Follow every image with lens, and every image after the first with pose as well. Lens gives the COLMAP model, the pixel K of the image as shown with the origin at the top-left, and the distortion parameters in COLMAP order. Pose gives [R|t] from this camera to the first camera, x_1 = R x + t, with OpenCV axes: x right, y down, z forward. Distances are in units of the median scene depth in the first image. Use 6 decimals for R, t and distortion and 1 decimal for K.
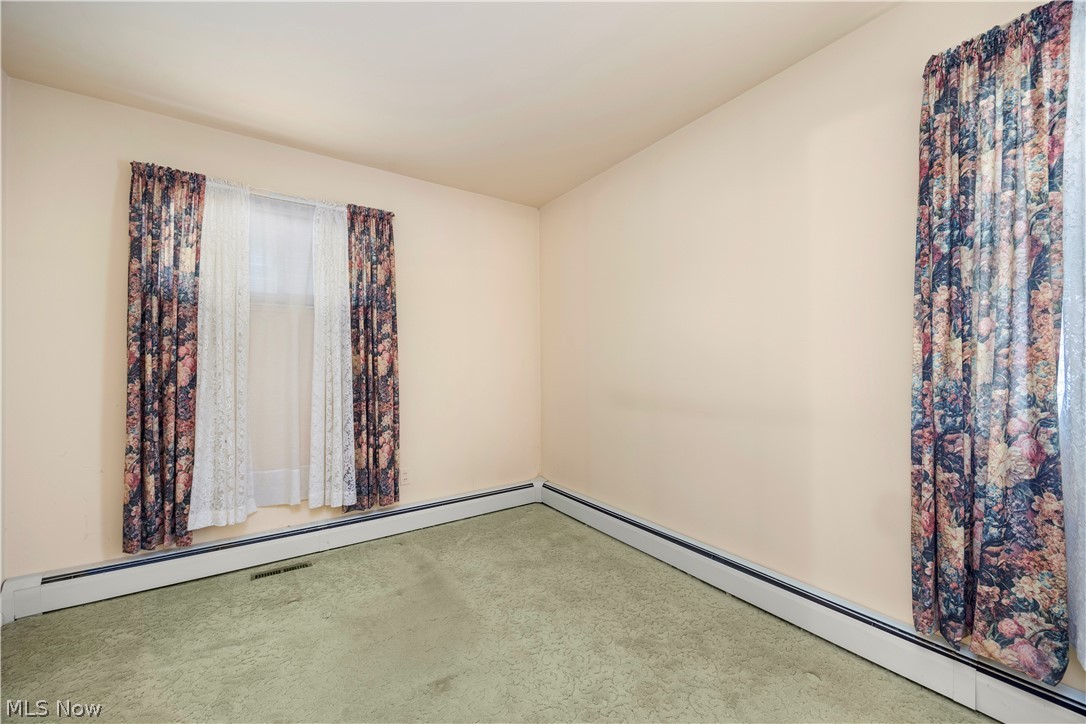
lens RADIAL K [[413.4, 0, 543.0], [0, 413.4, 362.0], [0, 0, 1]] dist [-0.001250, -0.000196]
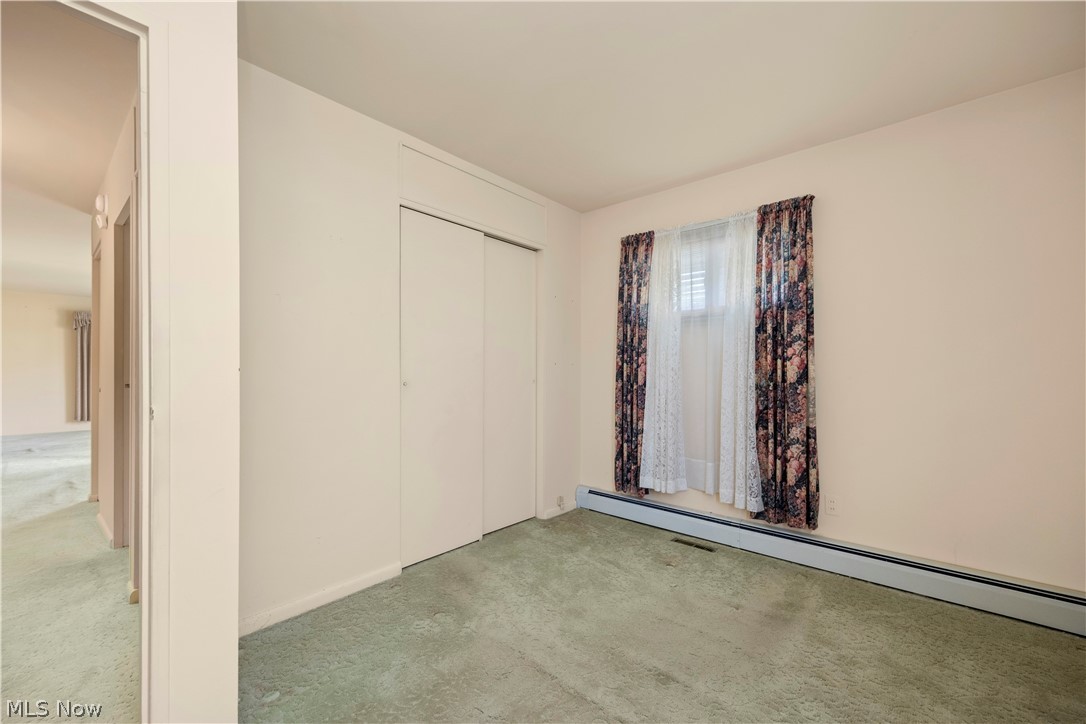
lens RADIAL K [[443.9, 0, 541.2], [0, 443.9, 369.4], [0, 0, 1]] dist [0.003332, 0.000301]
pose [[0.243836, 0.001895, -0.969815, 0.466002], [0.006624, 0.999972, 0.003619, -0.003455], [0.969794, -0.007307, 0.243817, 0.259331]]
